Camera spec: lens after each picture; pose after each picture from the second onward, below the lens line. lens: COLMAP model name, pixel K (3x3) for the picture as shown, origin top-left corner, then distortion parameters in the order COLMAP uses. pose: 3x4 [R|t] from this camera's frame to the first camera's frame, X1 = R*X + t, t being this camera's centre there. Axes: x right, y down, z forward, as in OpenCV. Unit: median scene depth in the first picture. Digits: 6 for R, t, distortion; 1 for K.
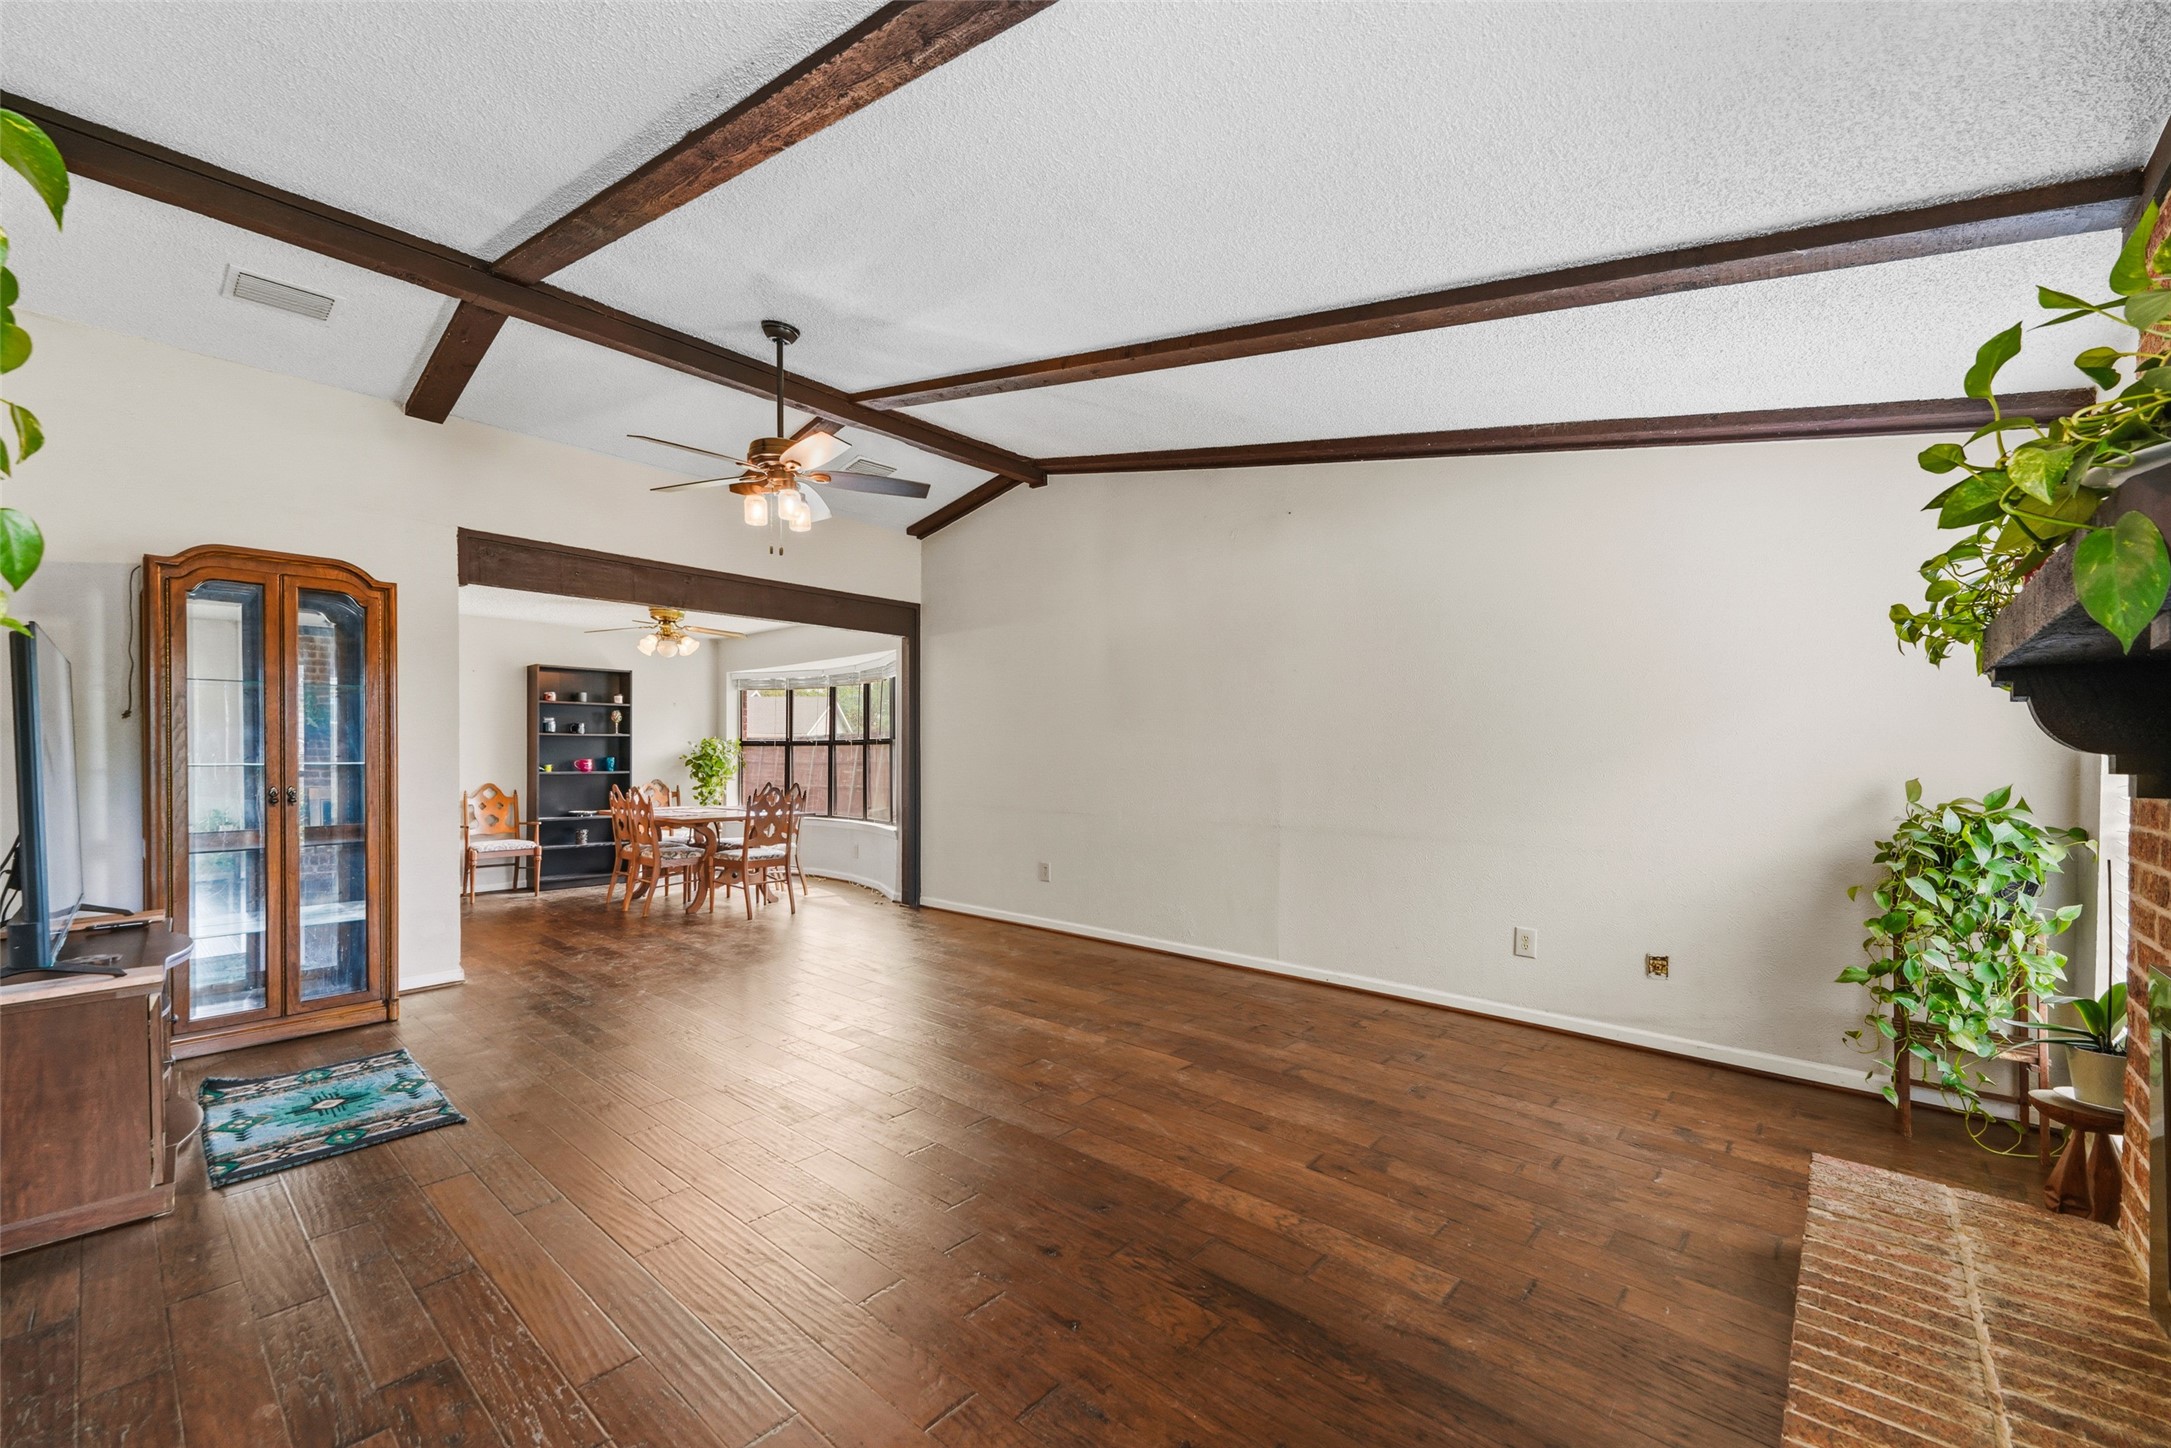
lens RADIAL K [[858.3, 0, 1068.1], [0, 858.3, 764.5], [0, 0, 1]] dist [0.004278, -0.001721]
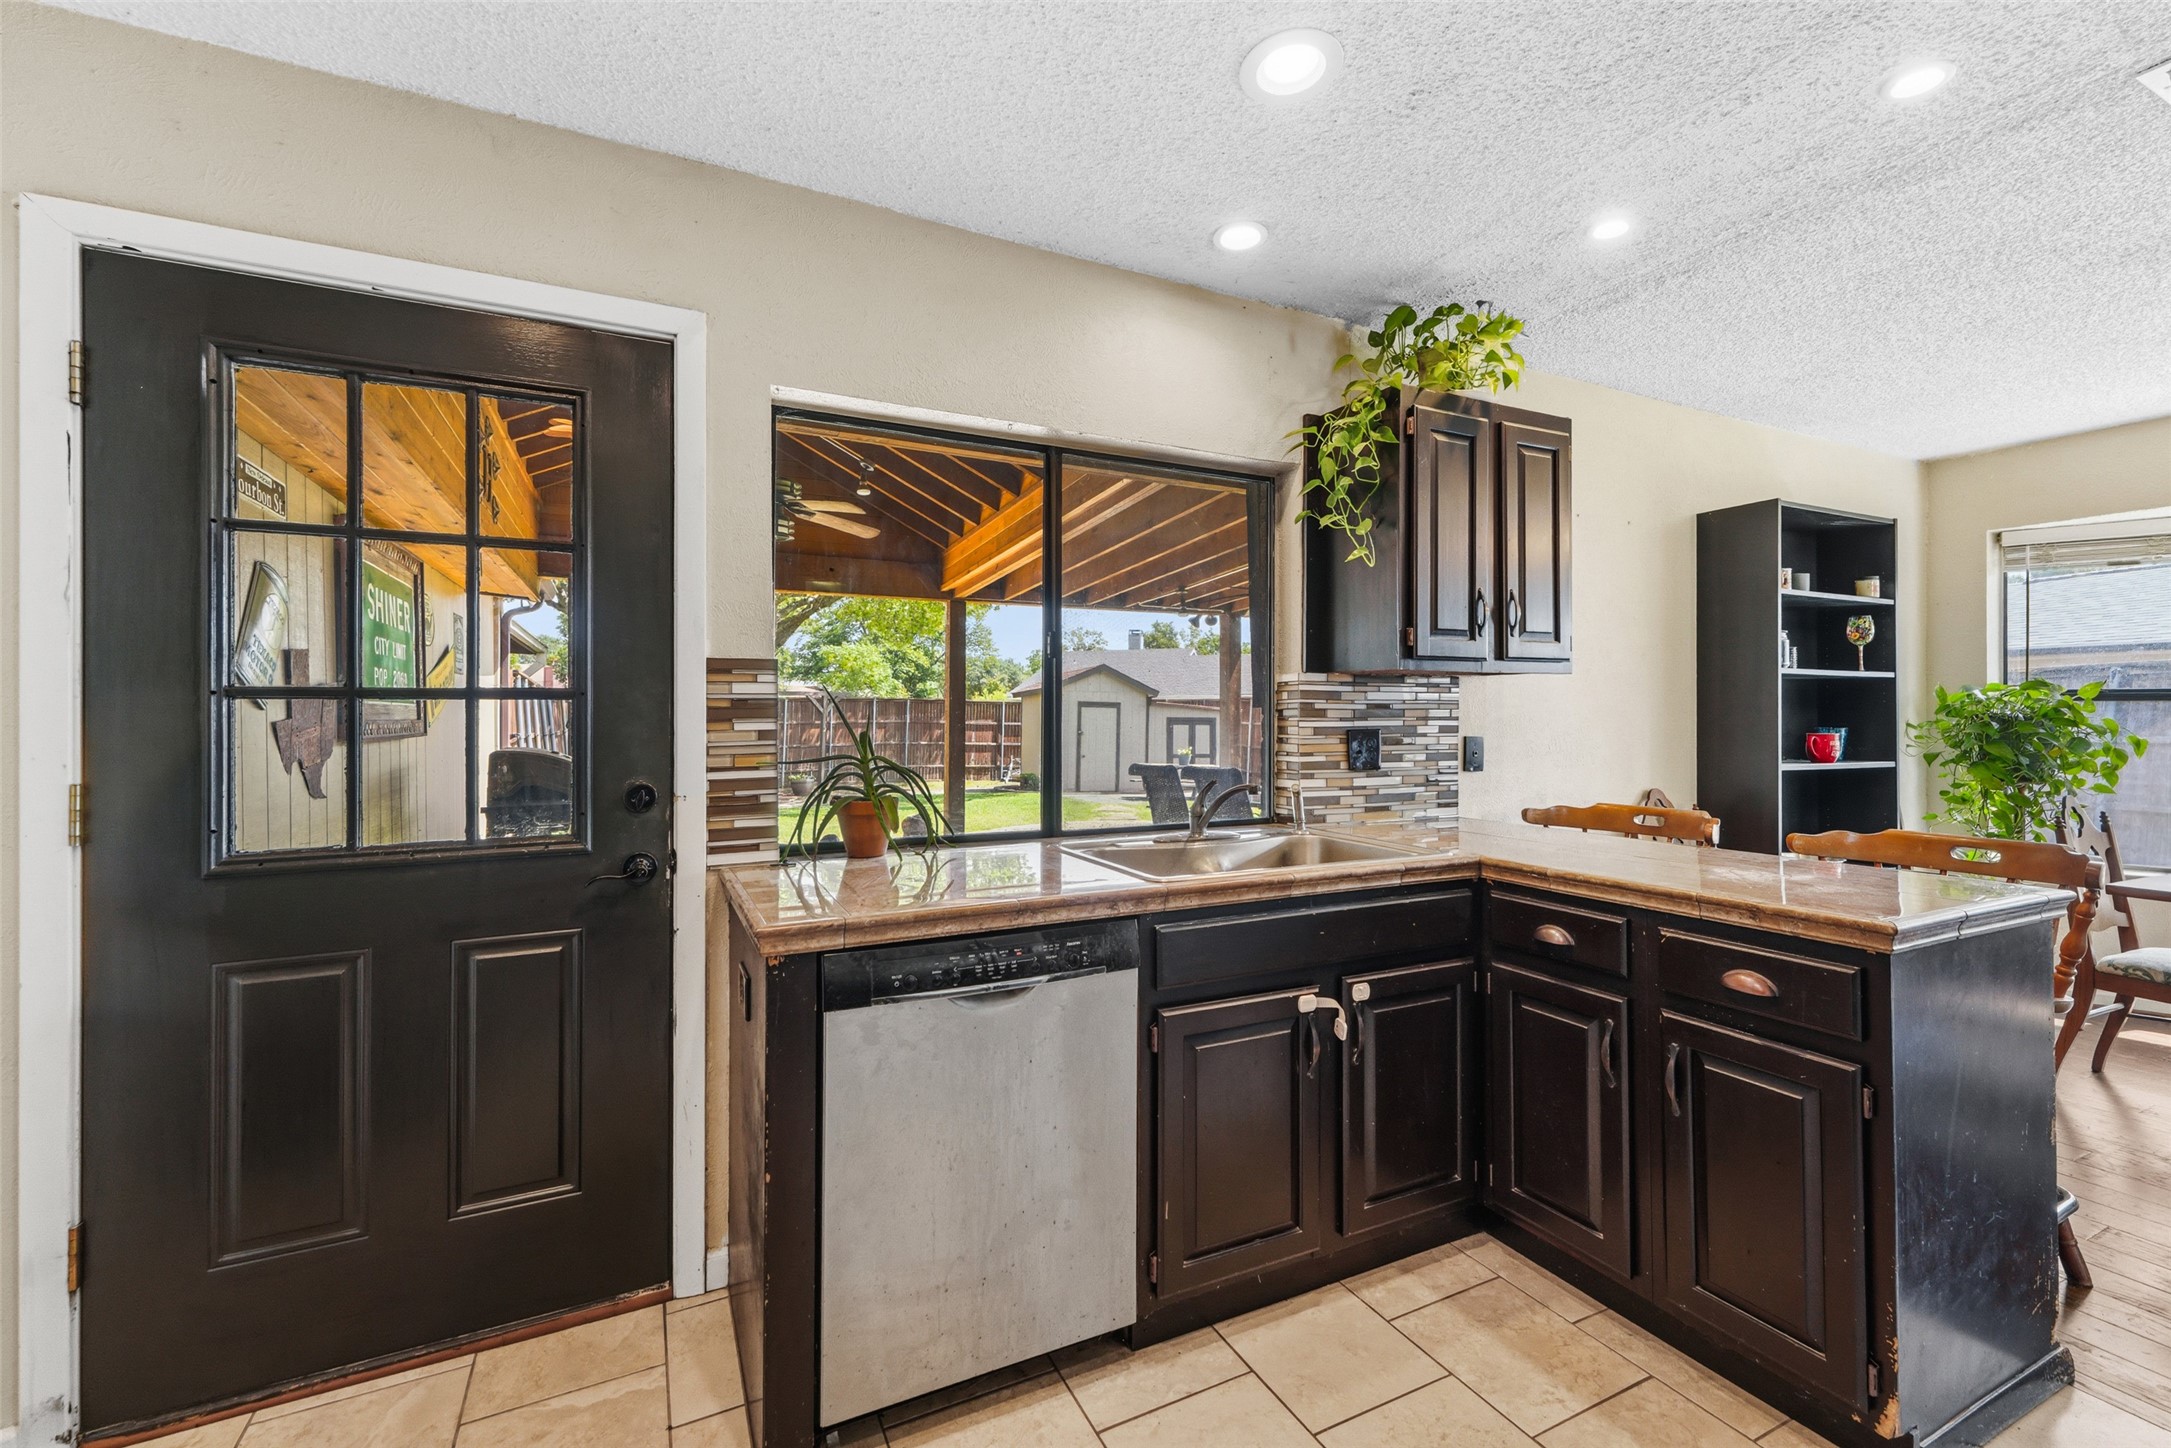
lens RADIAL K [[858.3, 0, 1072.2], [0, 858.3, 717.0], [0, 0, 1]] dist [0.004278, -0.001721]
pose [[0.920892, -0.004650, -0.389790, -0.764142], [-0.002223, 0.999850, -0.017180, -0.005379], [0.389812, 0.016688, 0.920743, 0.491853]]
